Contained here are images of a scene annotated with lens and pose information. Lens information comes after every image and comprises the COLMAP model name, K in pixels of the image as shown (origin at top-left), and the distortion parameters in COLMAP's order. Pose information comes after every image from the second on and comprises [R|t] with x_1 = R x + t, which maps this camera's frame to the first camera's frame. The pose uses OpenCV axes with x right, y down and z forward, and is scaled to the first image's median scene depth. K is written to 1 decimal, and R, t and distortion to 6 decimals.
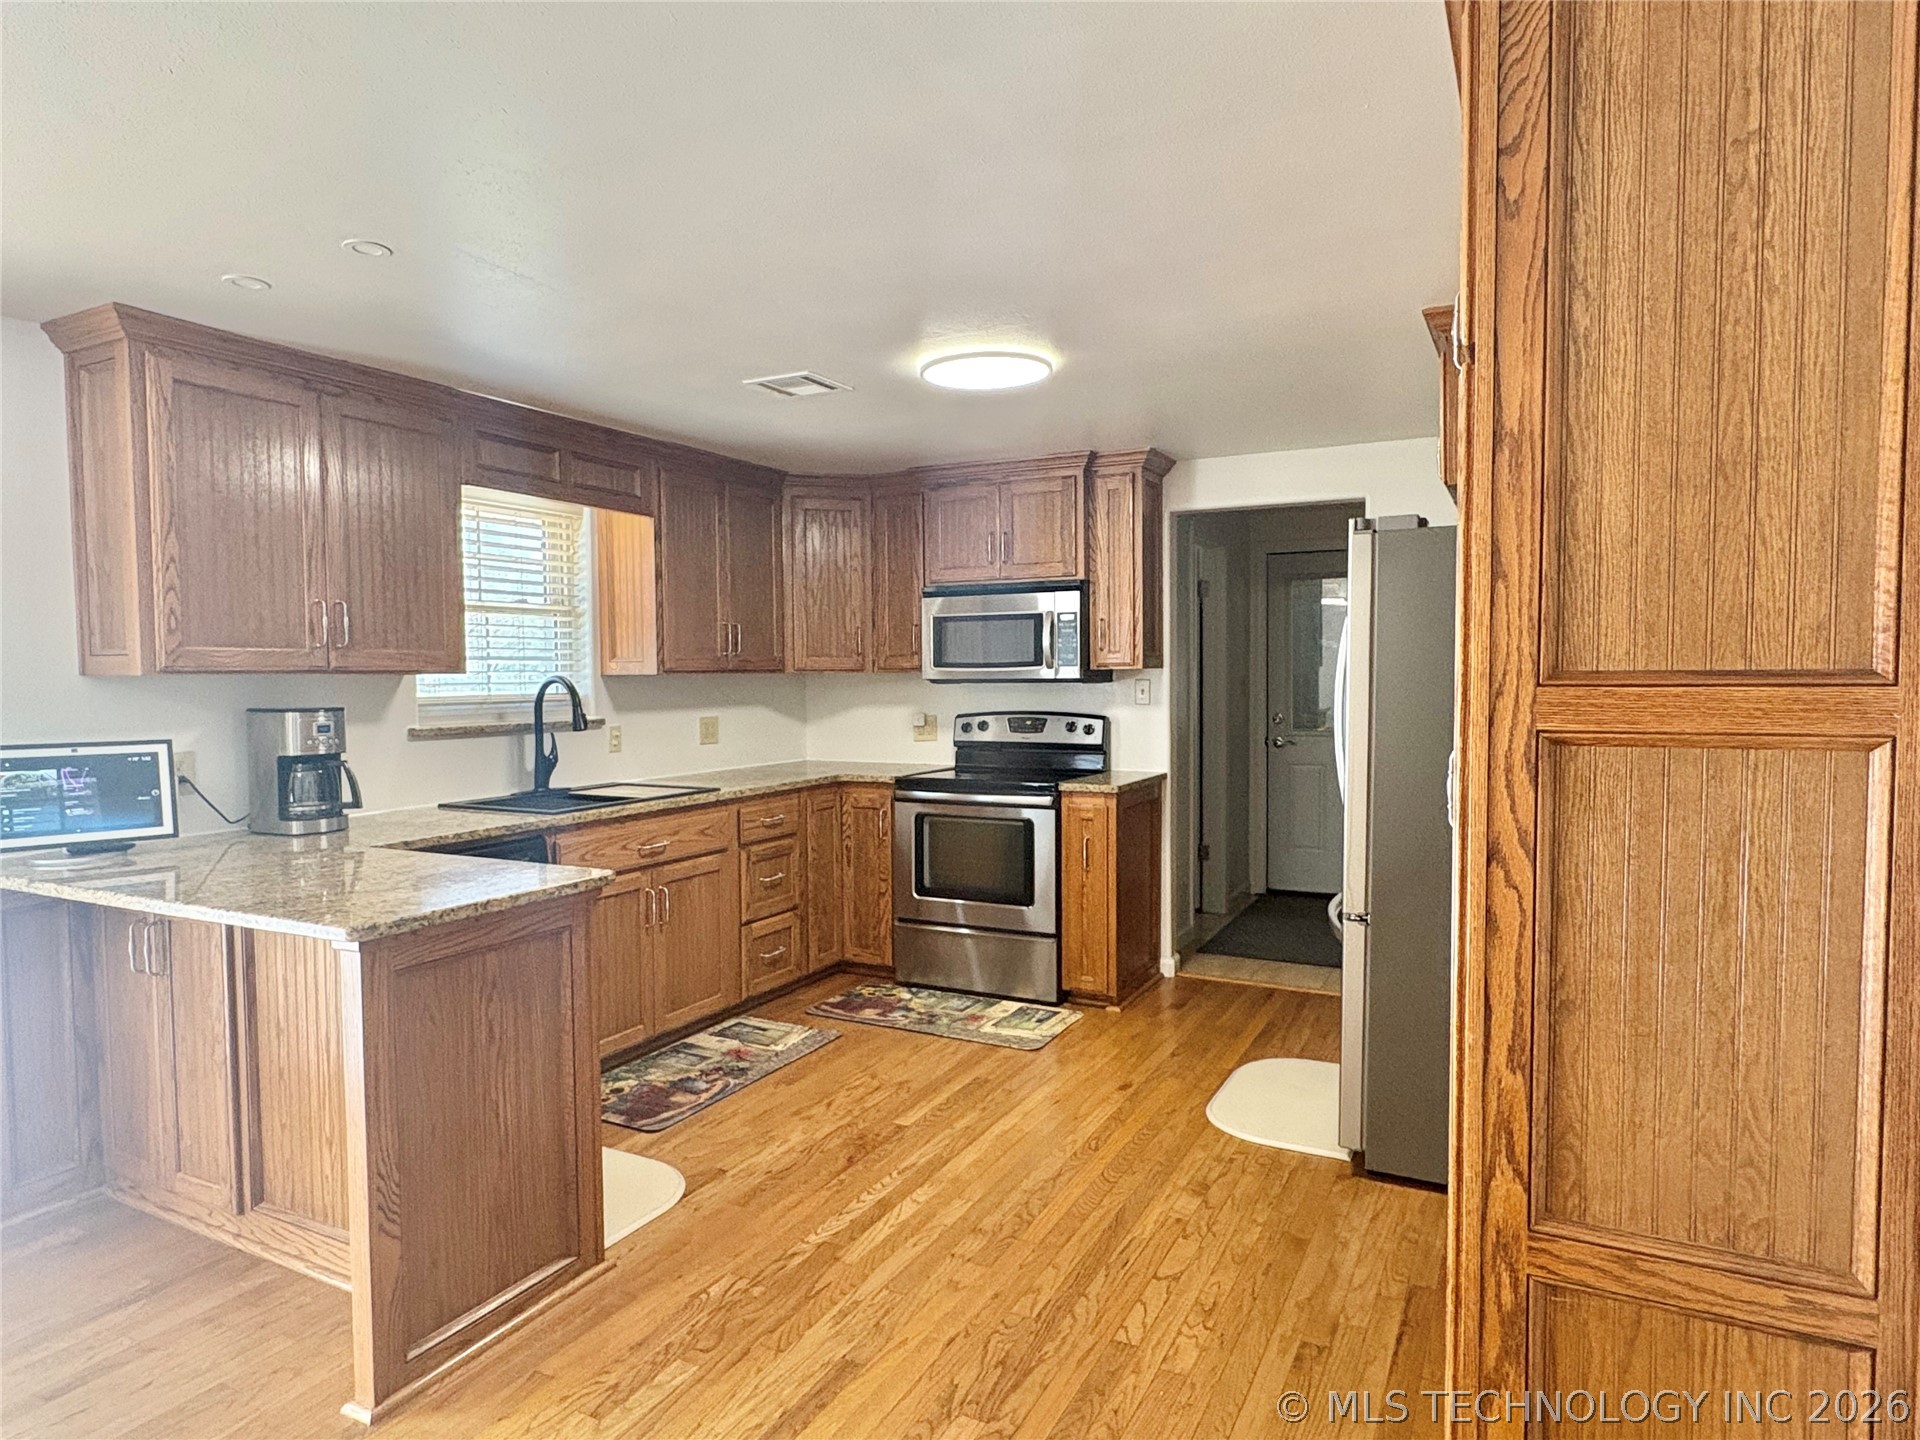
lens RADIAL K [[1135.6, 0, 955.1], [0, 1135.6, 724.3], [0, 0, 1]] dist [0.002550, -0.001864]
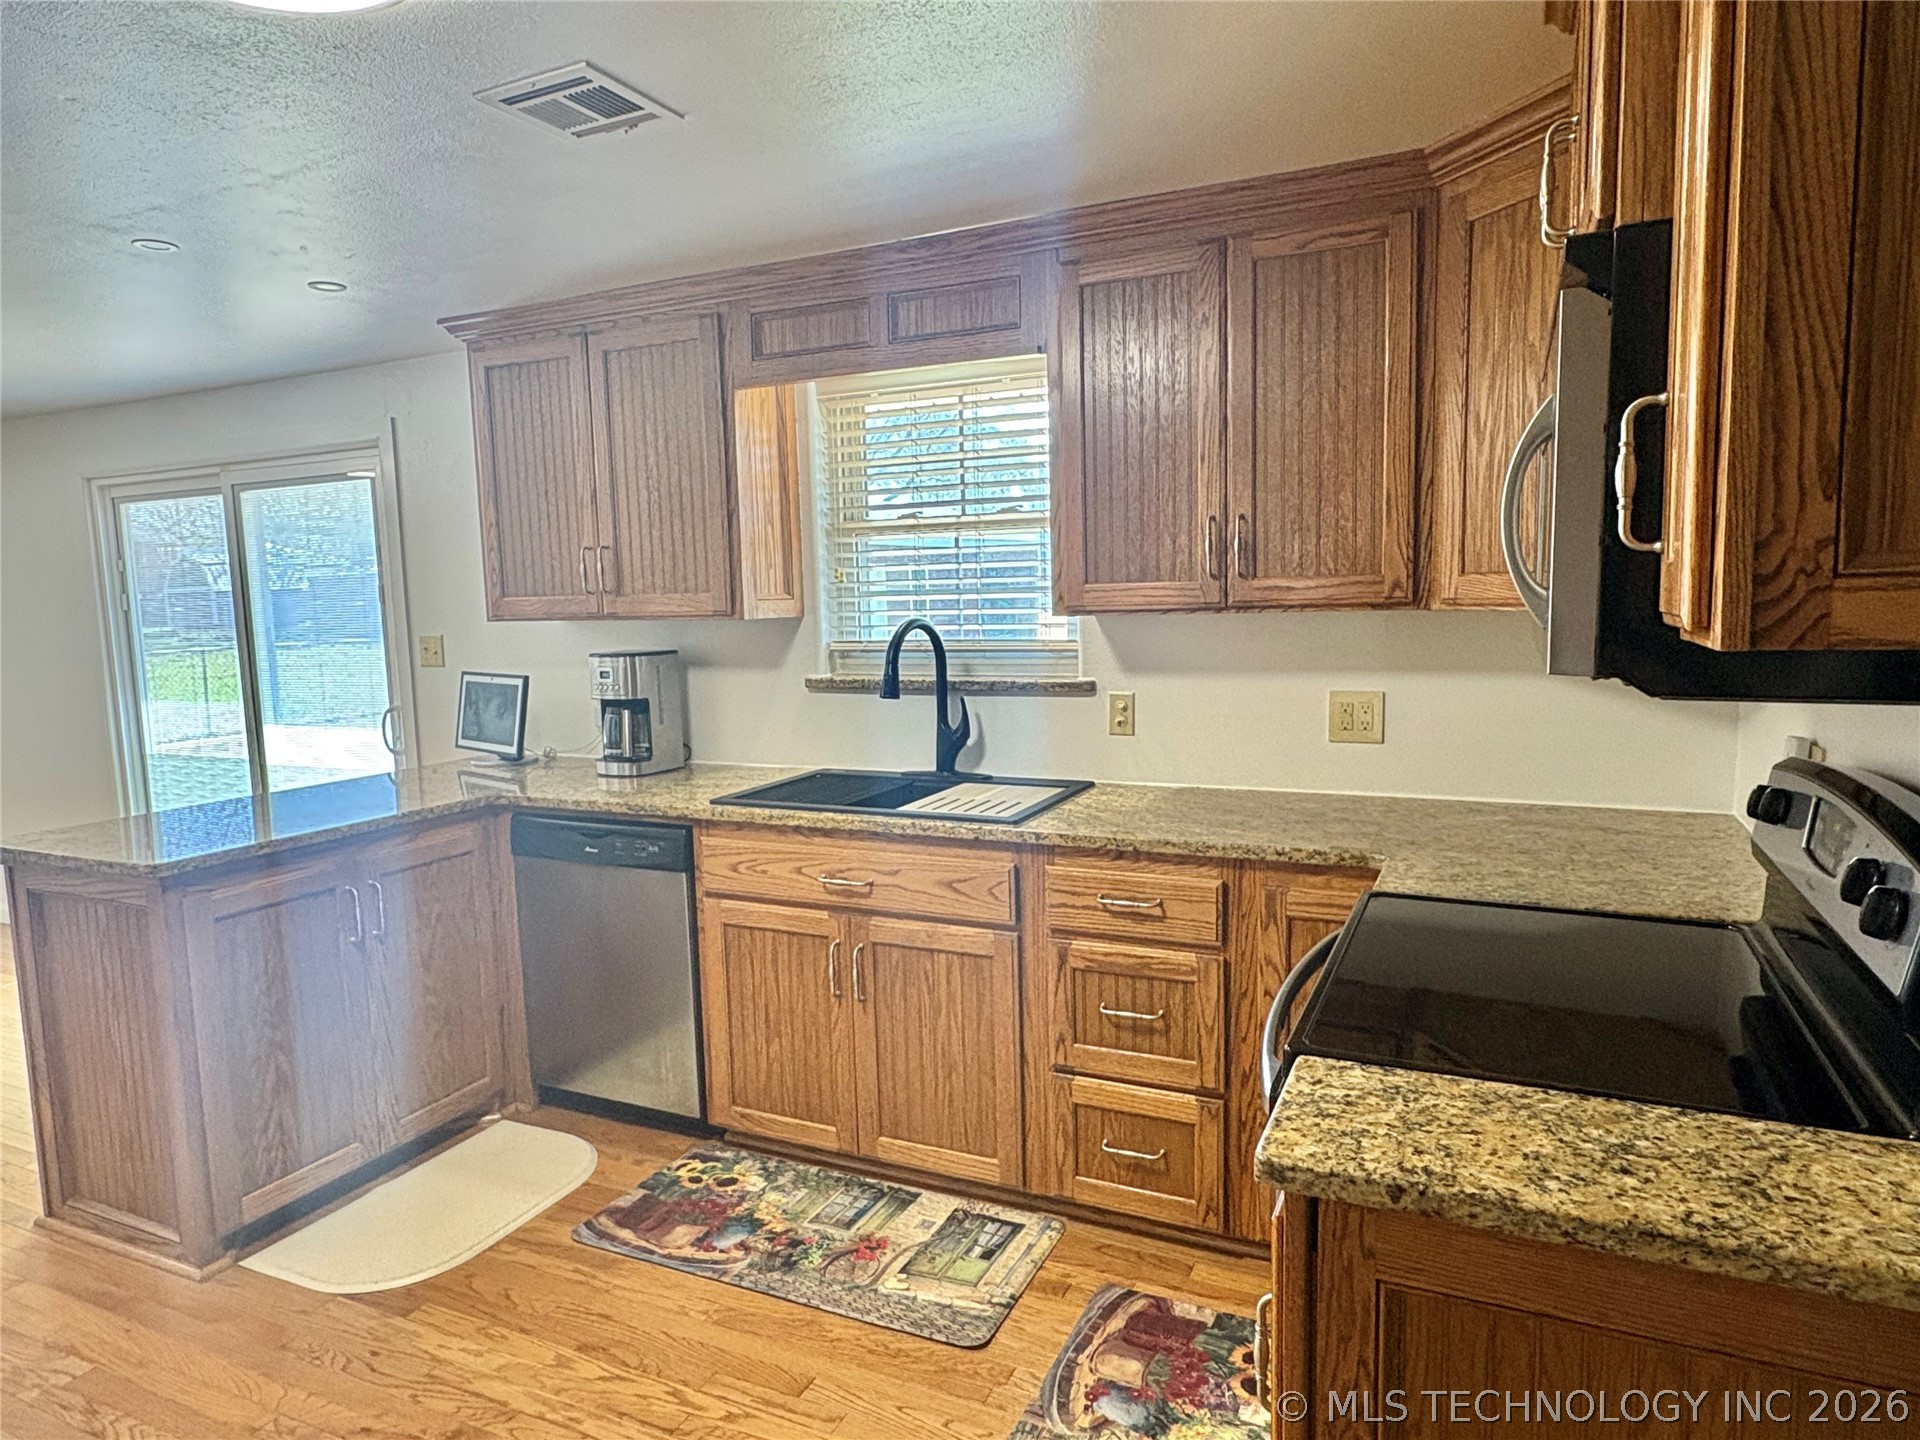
lens RADIAL K [[1174.8, 0, 958.2], [0, 1174.8, 725.3], [0, 0, 1]] dist [-0.008570, 0.000544]
pose [[0.042234, 0.119768, -0.991903, 0.380834], [-0.021299, 0.992671, 0.118954, -0.062206], [0.998881, 0.016103, 0.044476, 0.962915]]
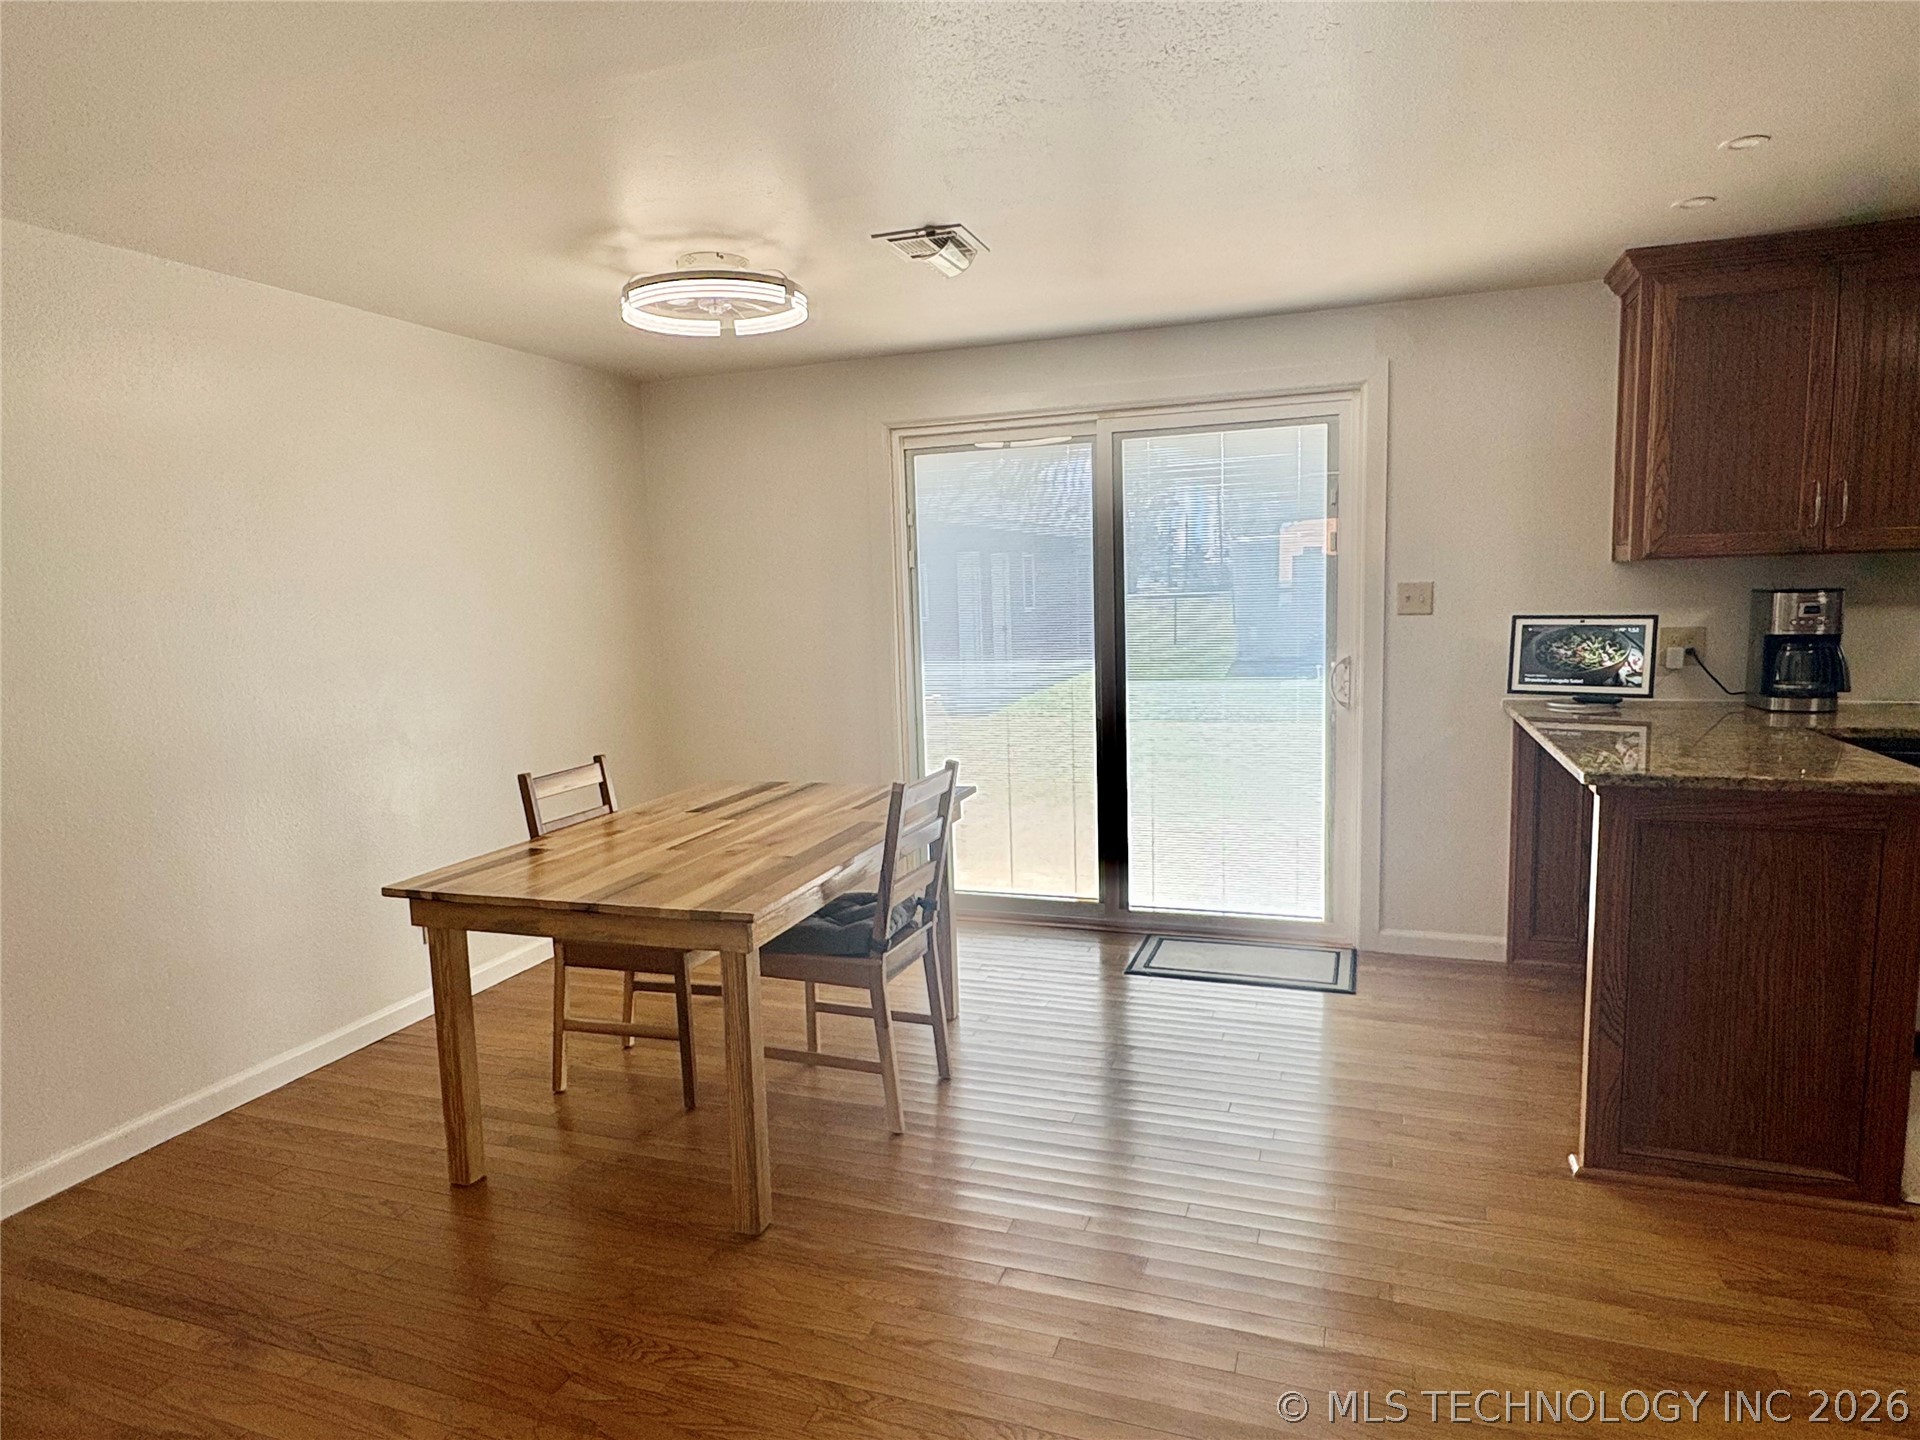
lens RADIAL K [[1135.6, 0, 956.0], [0, 1135.6, 723.5], [0, 0, 1]] dist [0.002550, -0.001864]
pose [[0.130390, 0.120728, -0.984085, 0.267202], [-0.017673, 0.992684, 0.119441, -0.001939], [0.991305, 0.001818, 0.131570, 0.085688]]
